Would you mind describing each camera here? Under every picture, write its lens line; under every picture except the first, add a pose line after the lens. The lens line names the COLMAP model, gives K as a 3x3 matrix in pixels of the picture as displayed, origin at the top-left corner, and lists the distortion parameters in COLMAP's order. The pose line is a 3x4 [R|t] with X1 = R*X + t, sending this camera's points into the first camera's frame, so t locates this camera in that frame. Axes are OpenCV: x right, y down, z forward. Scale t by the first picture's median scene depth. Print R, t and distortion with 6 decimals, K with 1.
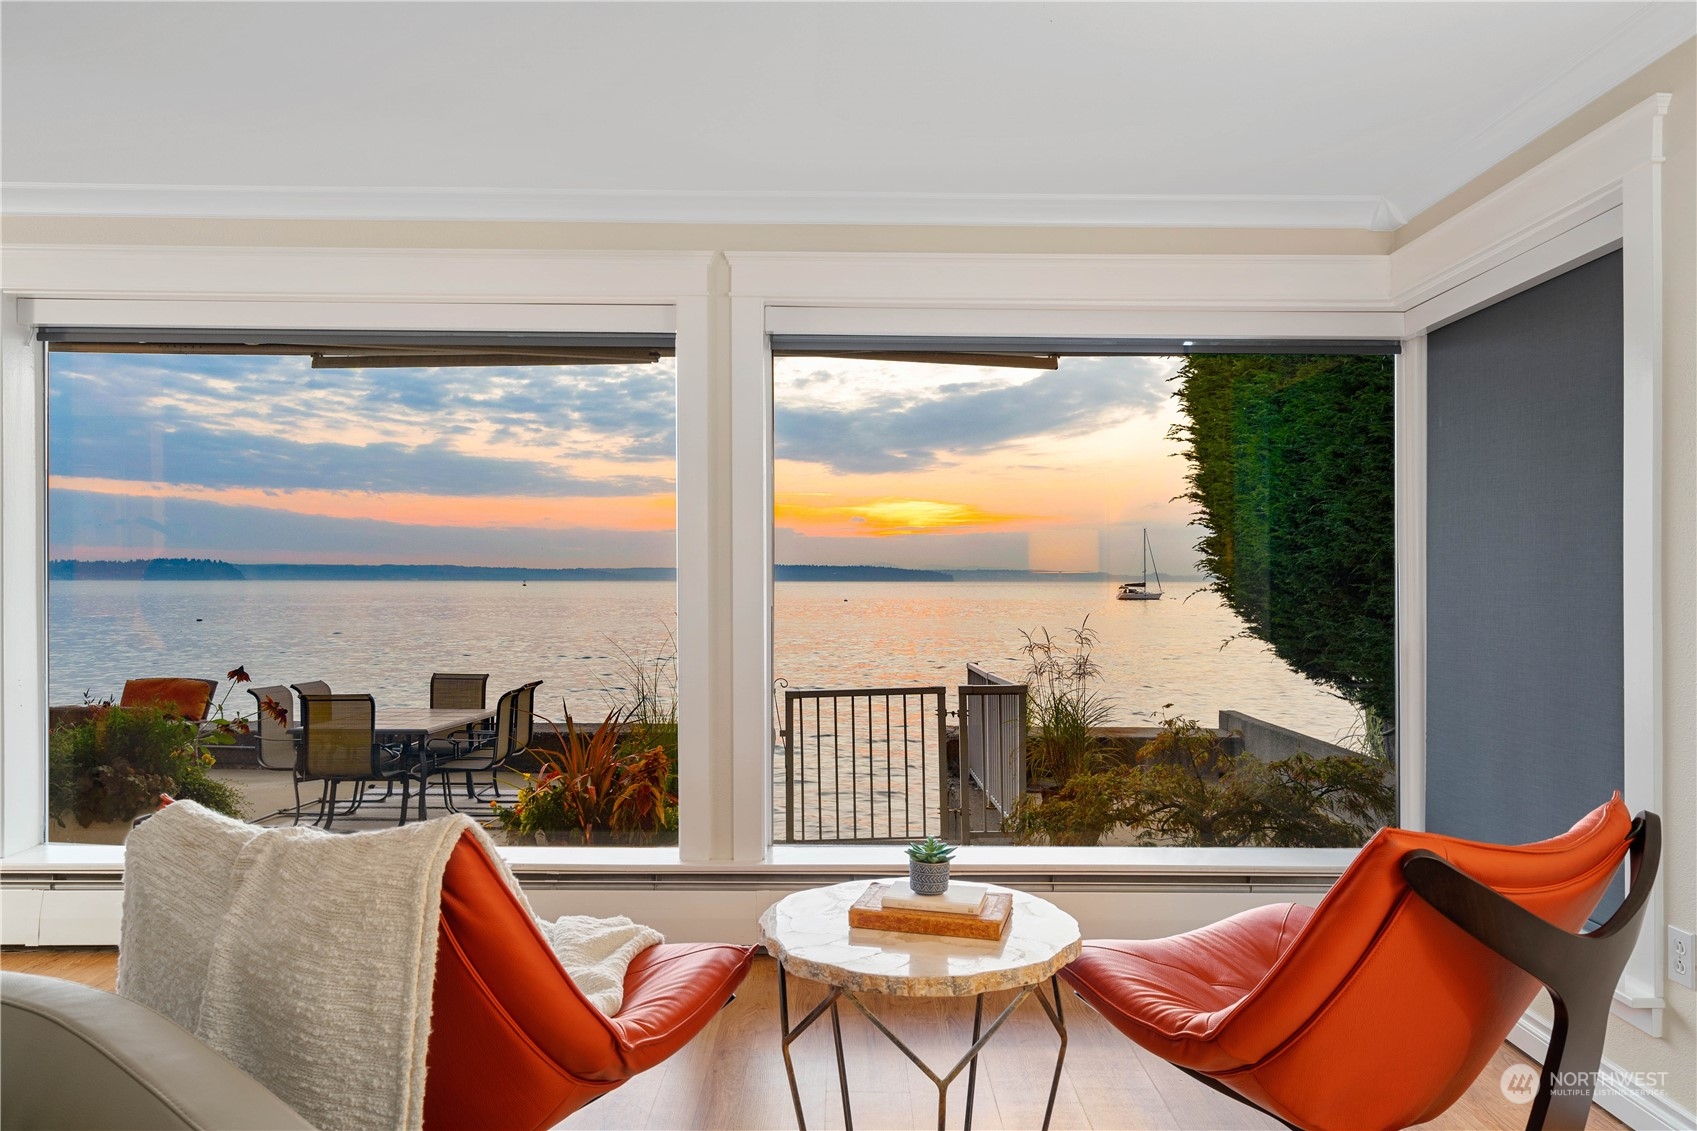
lens RADIAL K [[1127.5, 0, 848.5], [0, 1127.5, 565.5], [0, 0, 1]] dist [0.036254, 0.000588]
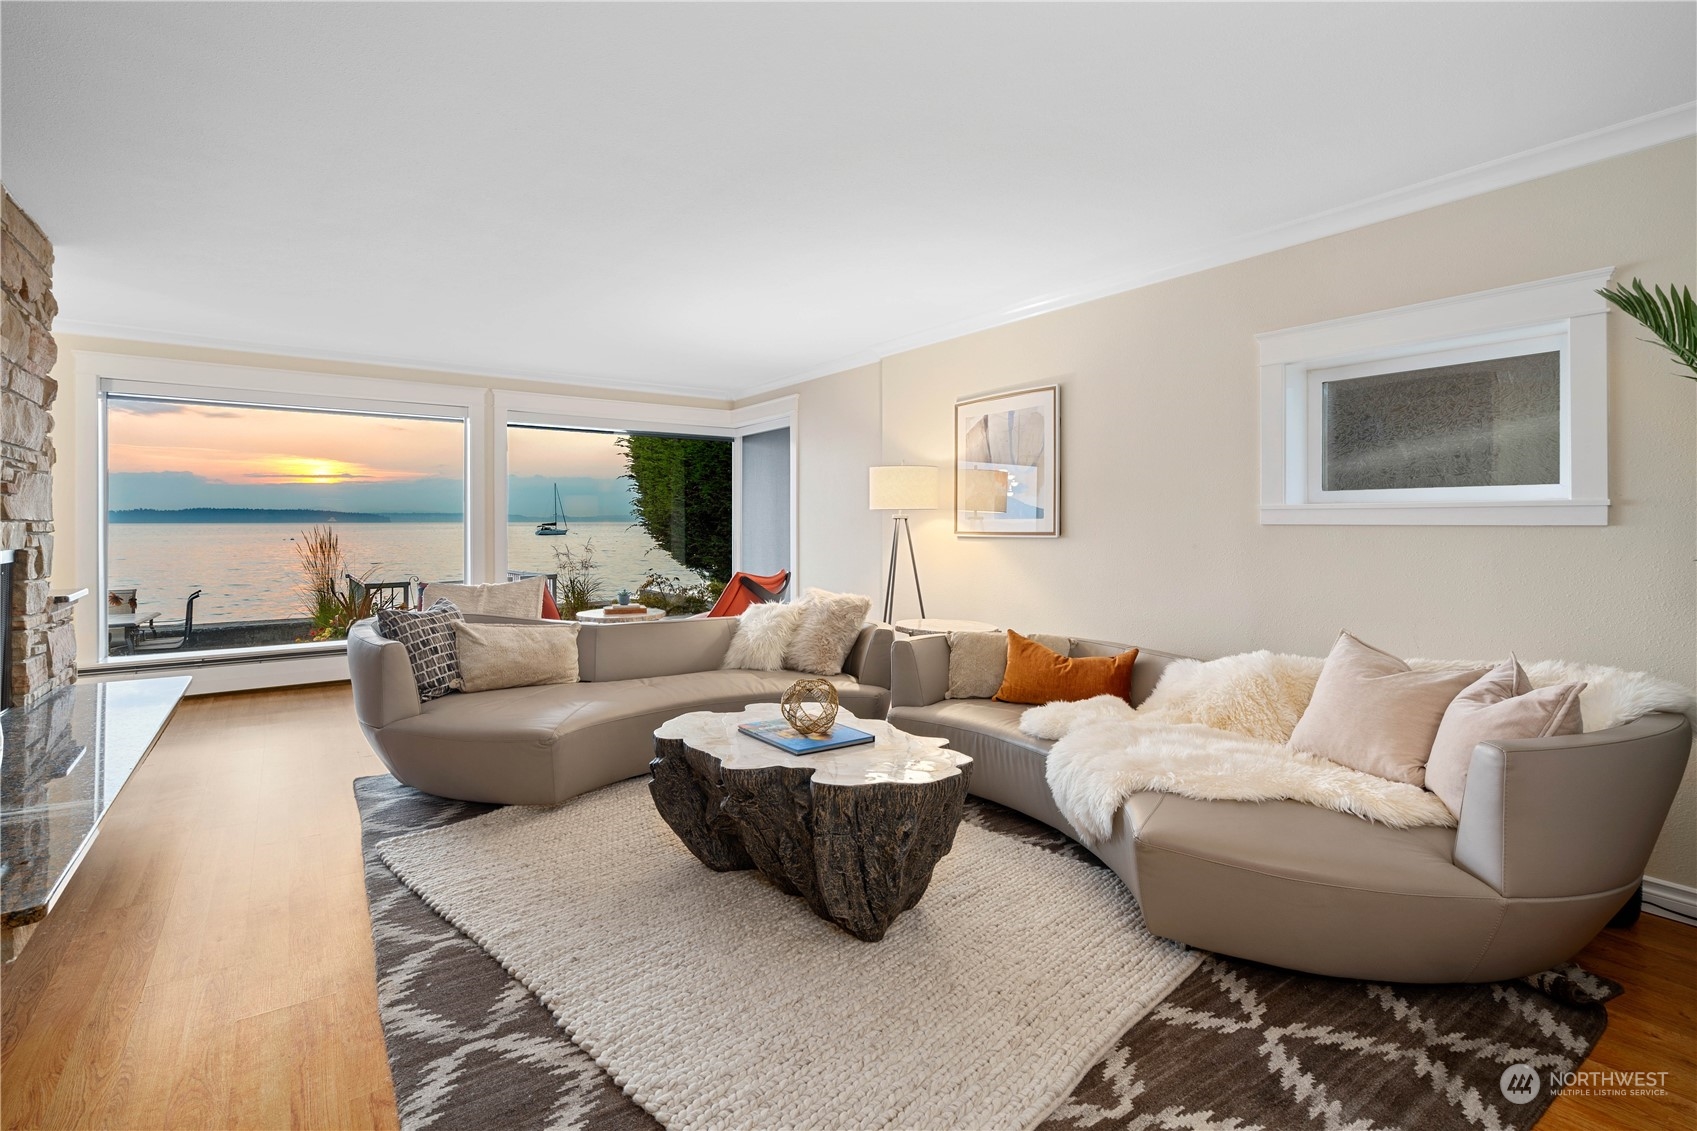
lens RADIAL K [[793.5, 0, 851.0], [0, 793.5, 527.1], [0, 0, 1]] dist [0.000884, 0.000013]
pose [[0.816167, -0.011016, 0.577711, -0.189805], [-0.001138, 0.999786, 0.020672, -0.003928], [-0.577814, -0.017530, 0.815980, -0.355477]]
